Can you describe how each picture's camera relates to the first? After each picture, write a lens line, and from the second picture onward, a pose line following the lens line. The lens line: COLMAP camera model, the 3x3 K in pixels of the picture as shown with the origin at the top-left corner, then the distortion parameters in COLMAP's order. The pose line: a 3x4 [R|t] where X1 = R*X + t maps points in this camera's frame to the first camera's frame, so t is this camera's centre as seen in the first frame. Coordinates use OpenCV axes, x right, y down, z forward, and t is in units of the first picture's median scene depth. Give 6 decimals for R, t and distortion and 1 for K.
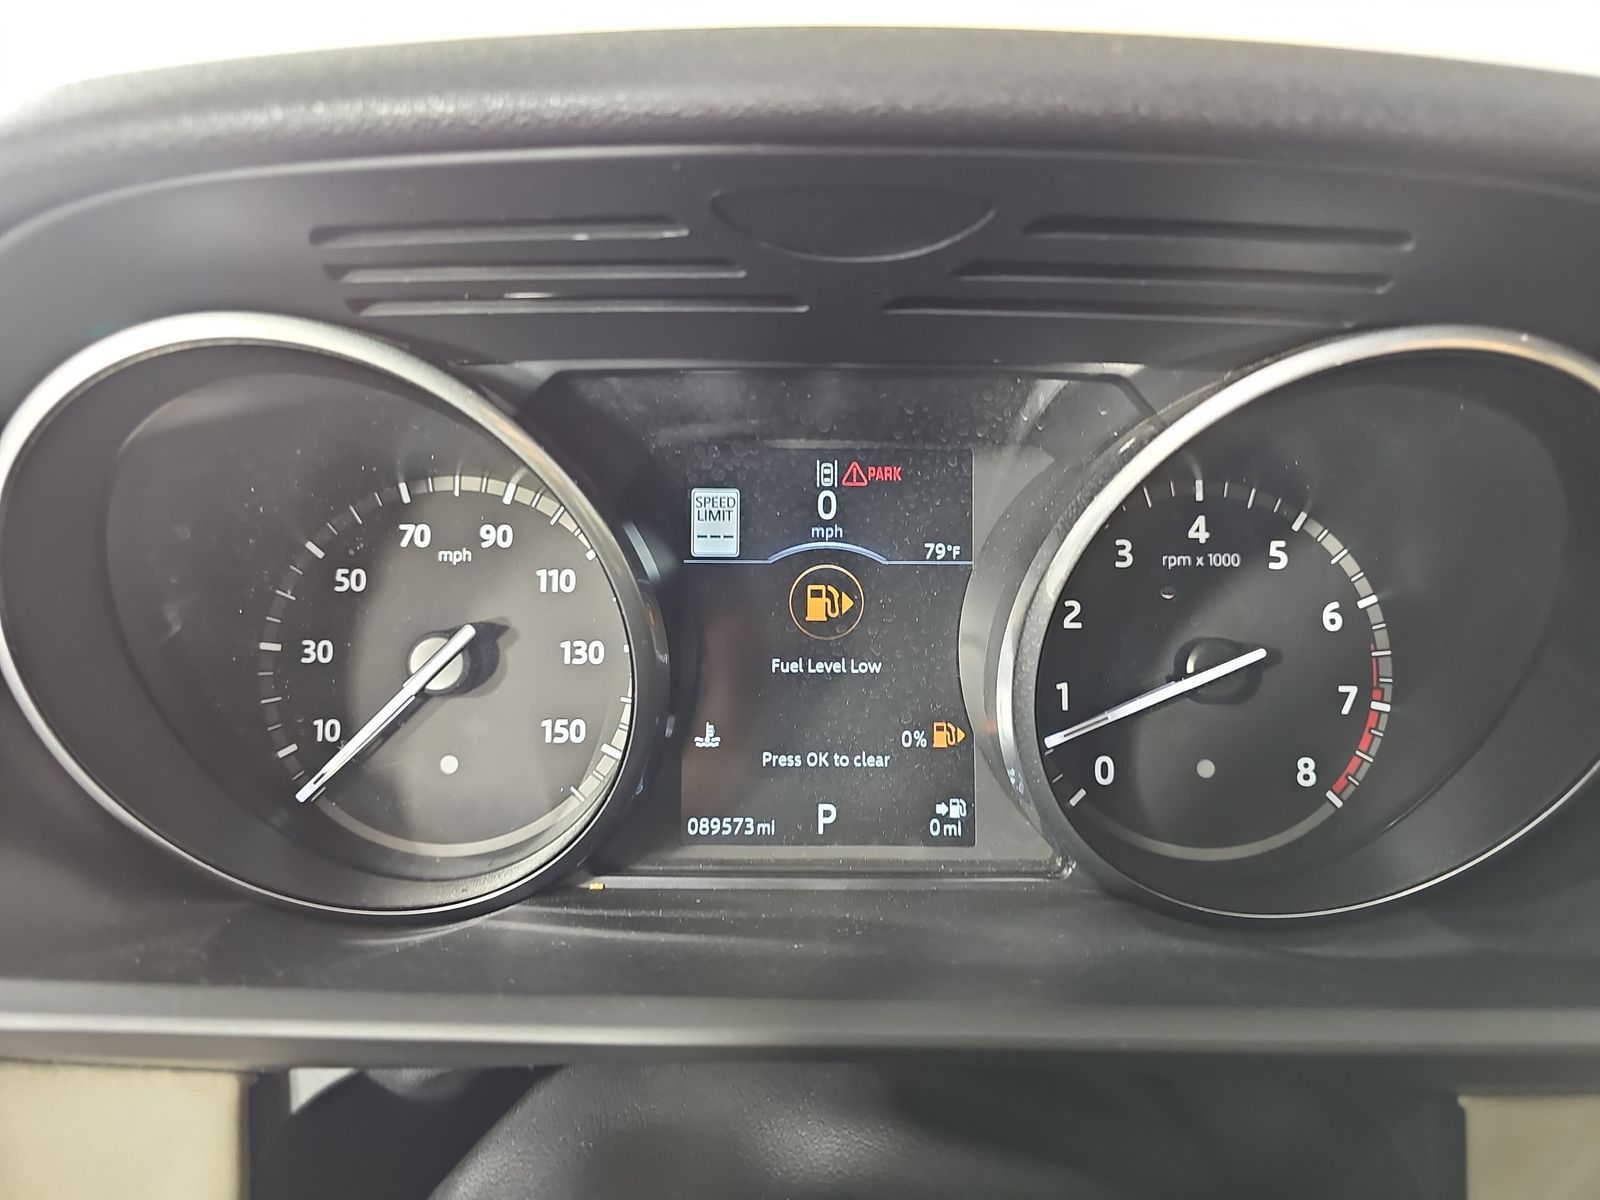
lens RADIAL K [[1076.4, 0, 826.0], [0, 1076.4, 595.2], [0, 0, 1]] dist [0.085883, -0.270548]
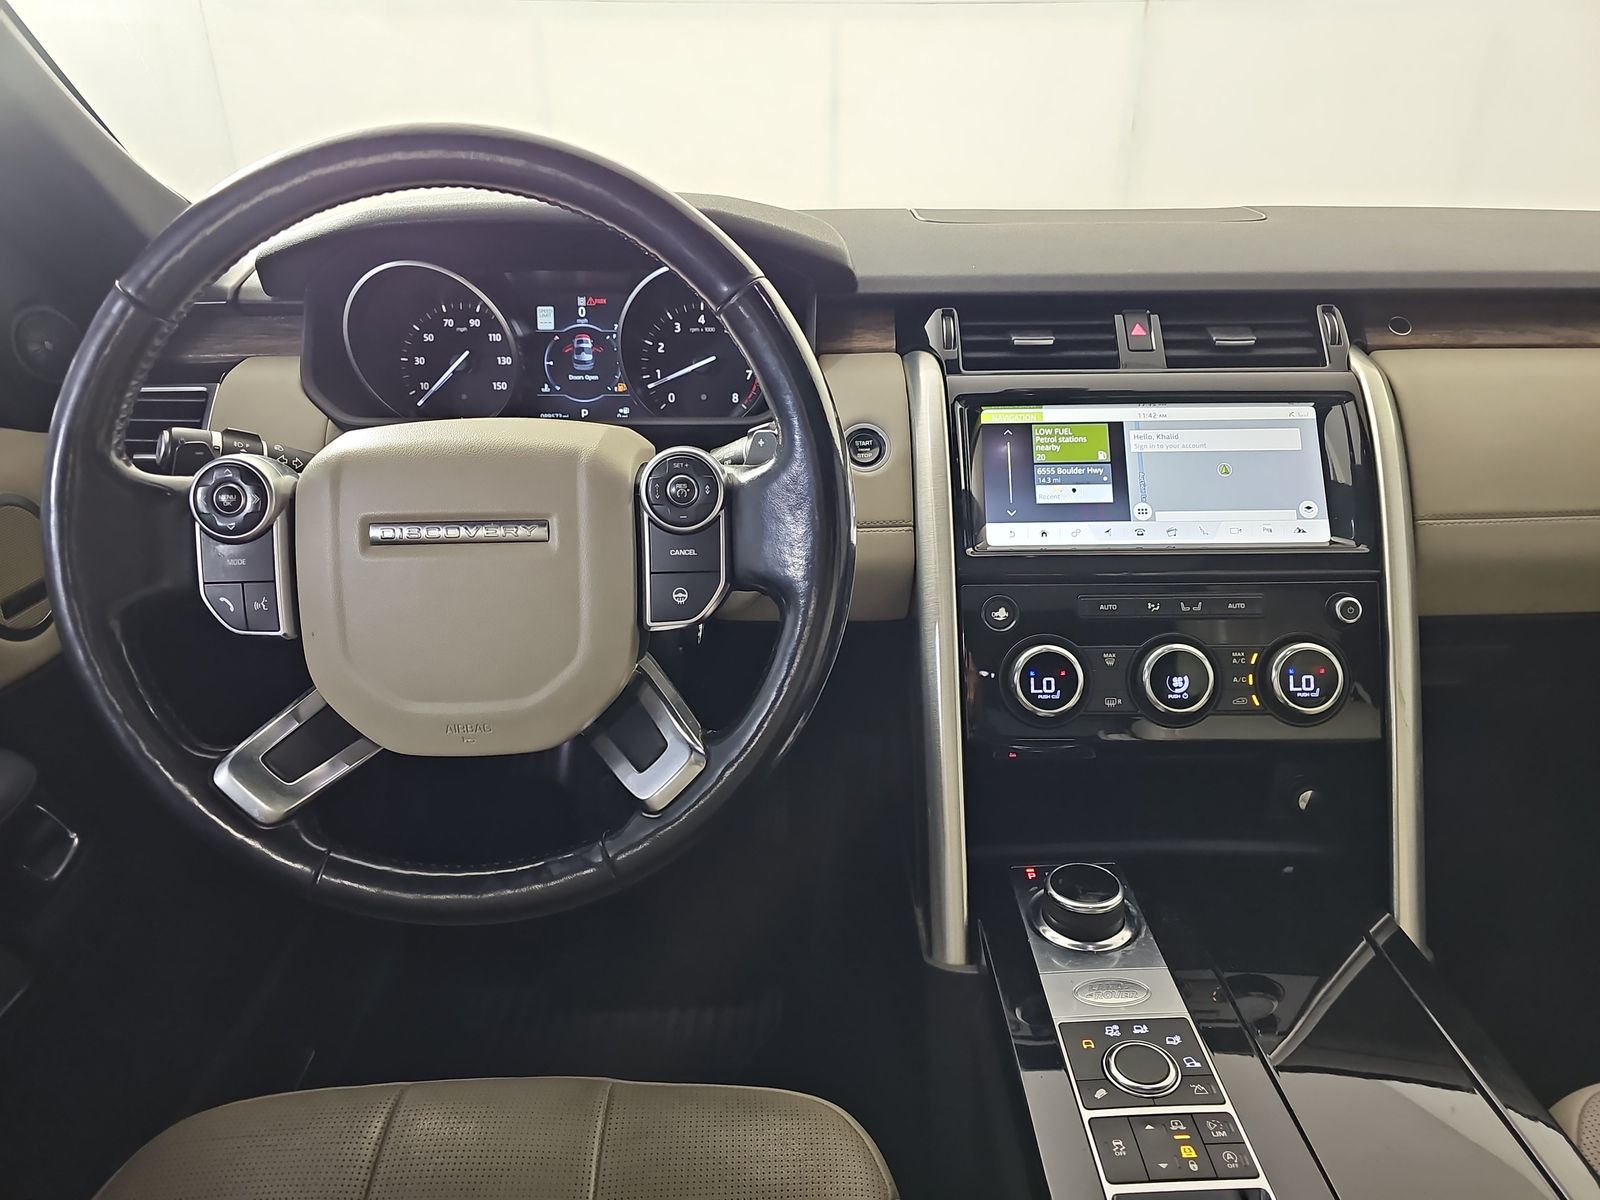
lens RADIAL K [[1062.8, 0, 800.0], [0, 1062.8, 600.0], [0, 0, 1]] dist [0.088803, -0.086185]
pose [[0.999862, -0.009707, -0.013514, 0.662628], [0.011531, 0.989771, 0.142197, 0.304671], [0.011995, -0.142333, 0.989746, -2.154835]]
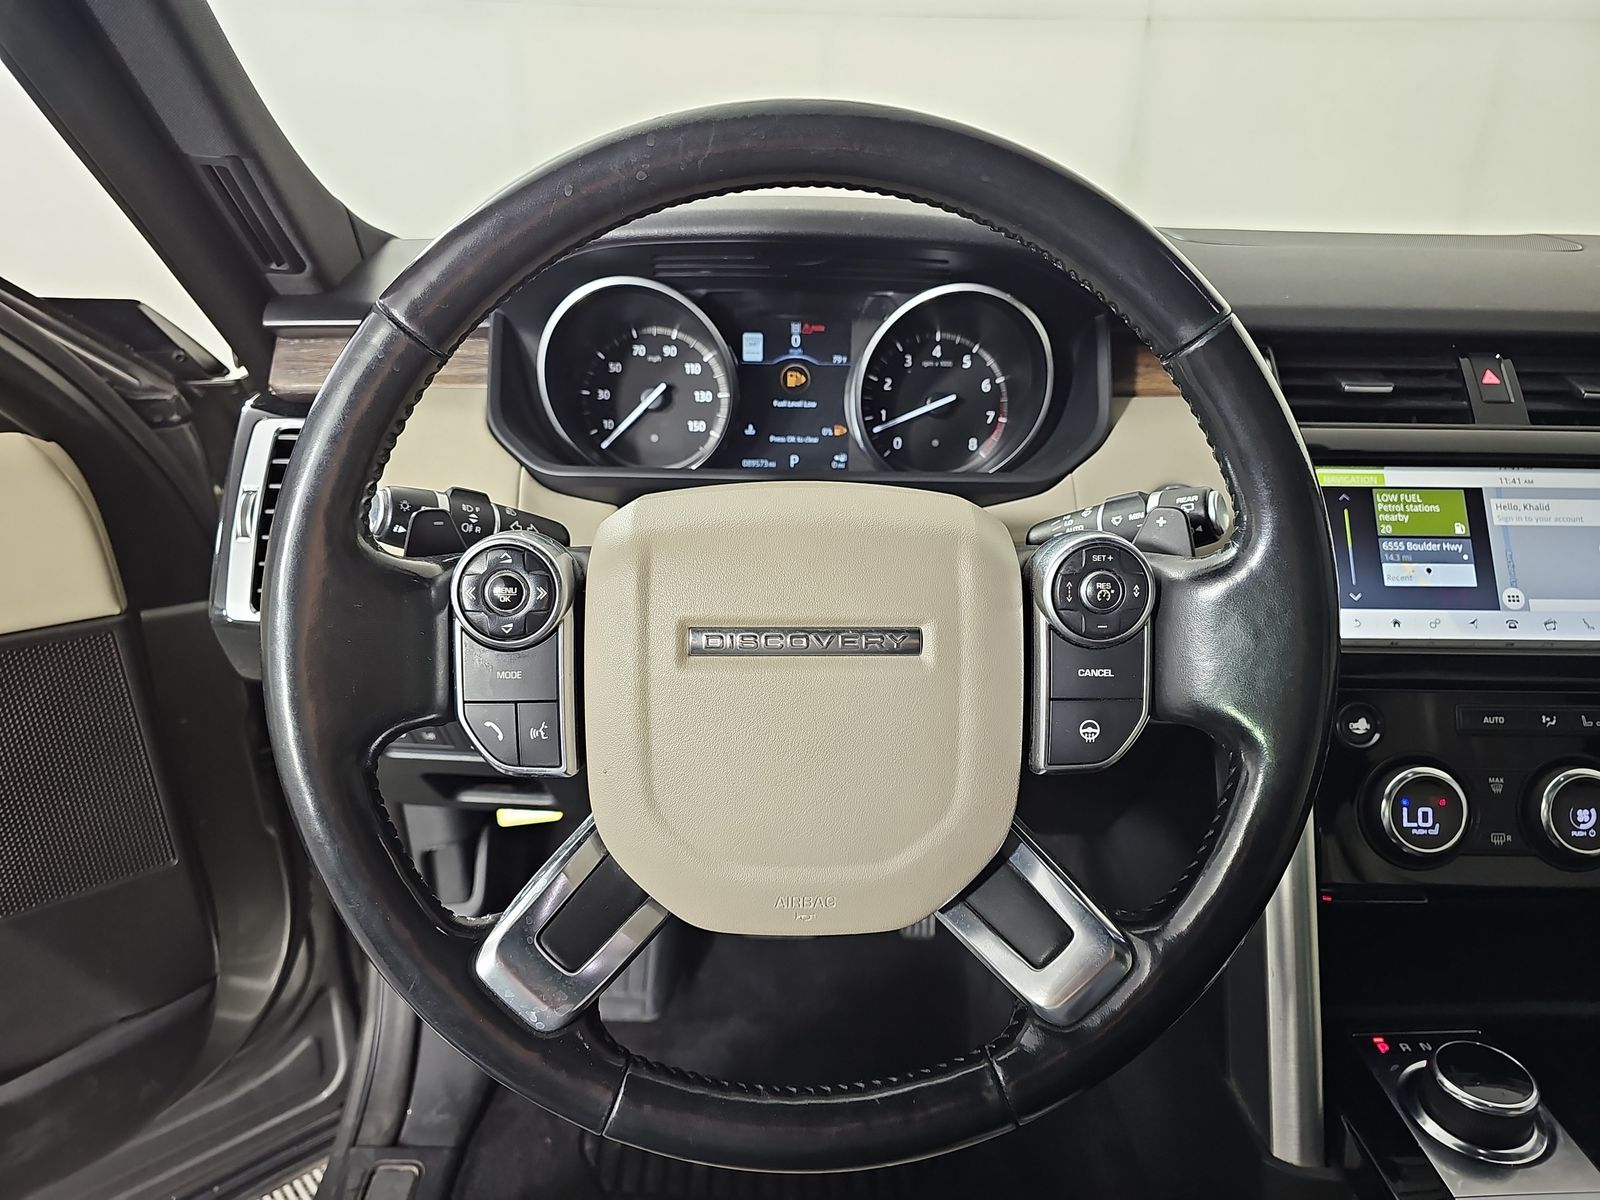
lens RADIAL K [[1062.8, 0, 800.0], [0, 1062.8, 600.0], [0, 0, 1]] dist [0.088803, -0.086185]
pose [[0.999939, 0.010723, 0.002705, 0.011293], [-0.010980, 0.991782, 0.127467, 0.210987], [-0.001316, -0.127489, 0.991839, -1.658000]]
